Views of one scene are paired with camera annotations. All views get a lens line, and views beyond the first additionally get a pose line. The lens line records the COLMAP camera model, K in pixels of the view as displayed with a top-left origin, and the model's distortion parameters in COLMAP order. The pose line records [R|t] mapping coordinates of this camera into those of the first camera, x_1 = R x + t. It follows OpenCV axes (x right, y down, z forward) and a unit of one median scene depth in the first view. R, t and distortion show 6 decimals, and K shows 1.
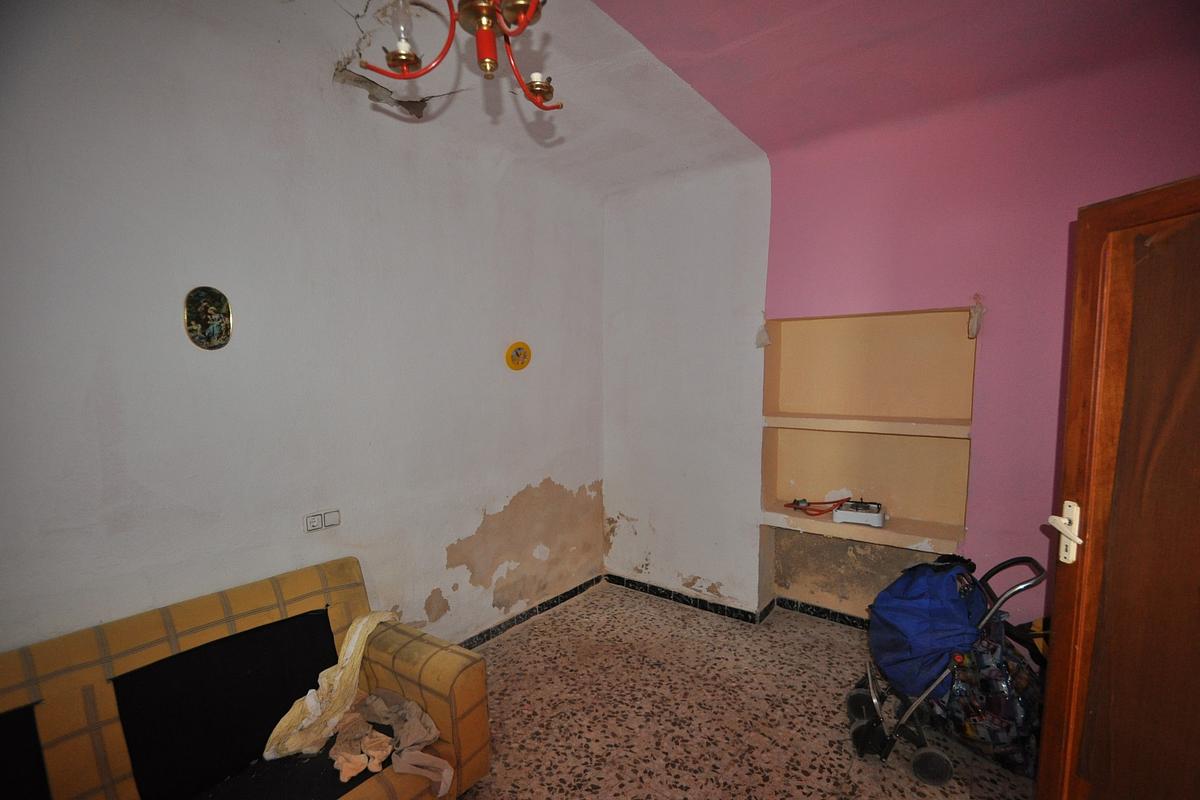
lens RADIAL K [[539.9, 0, 600.0], [0, 539.9, 400.0], [0, 0, 1]] dist [0.001038, -0.009807]
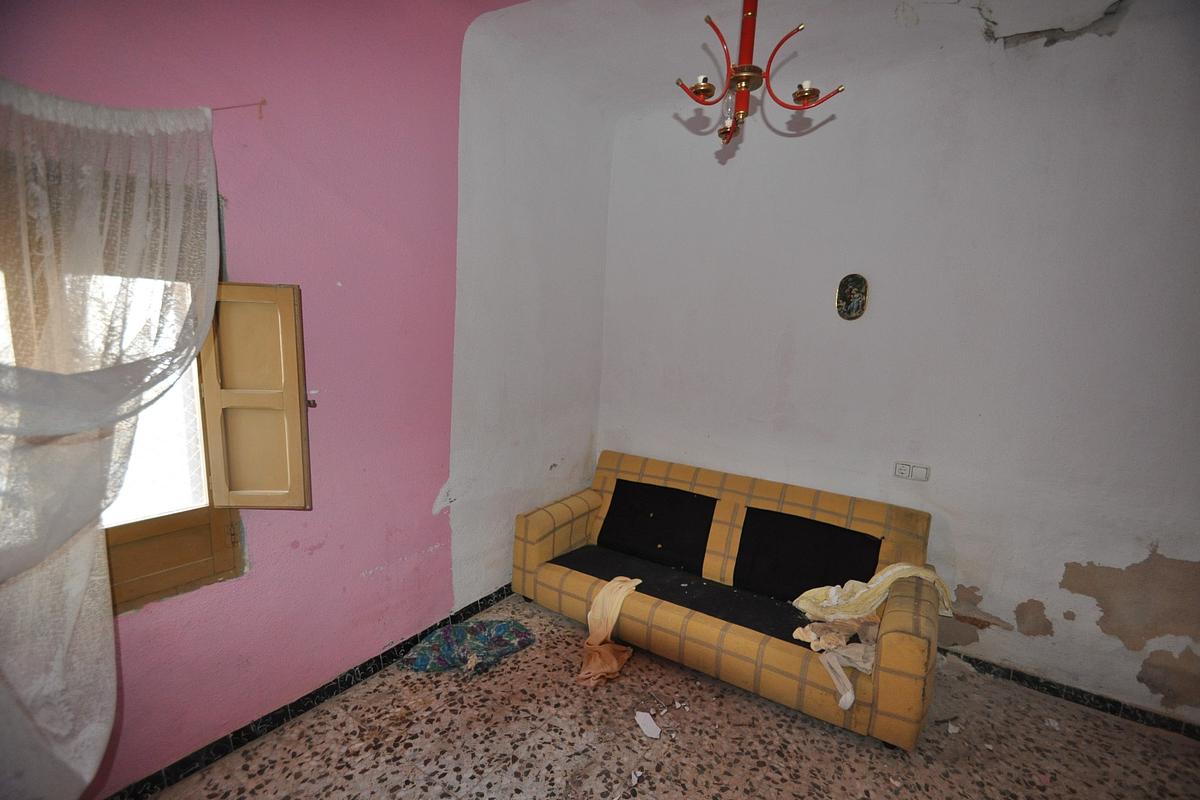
lens RADIAL K [[539.9, 0, 600.0], [0, 539.9, 400.0], [0, 0, 1]] dist [0.001038, -0.009807]
pose [[0.022082, 0.126871, -0.991673, 0.572129], [-0.101121, 0.987112, 0.124036, 0.001004], [0.994629, 0.097540, 0.034627, 0.298852]]
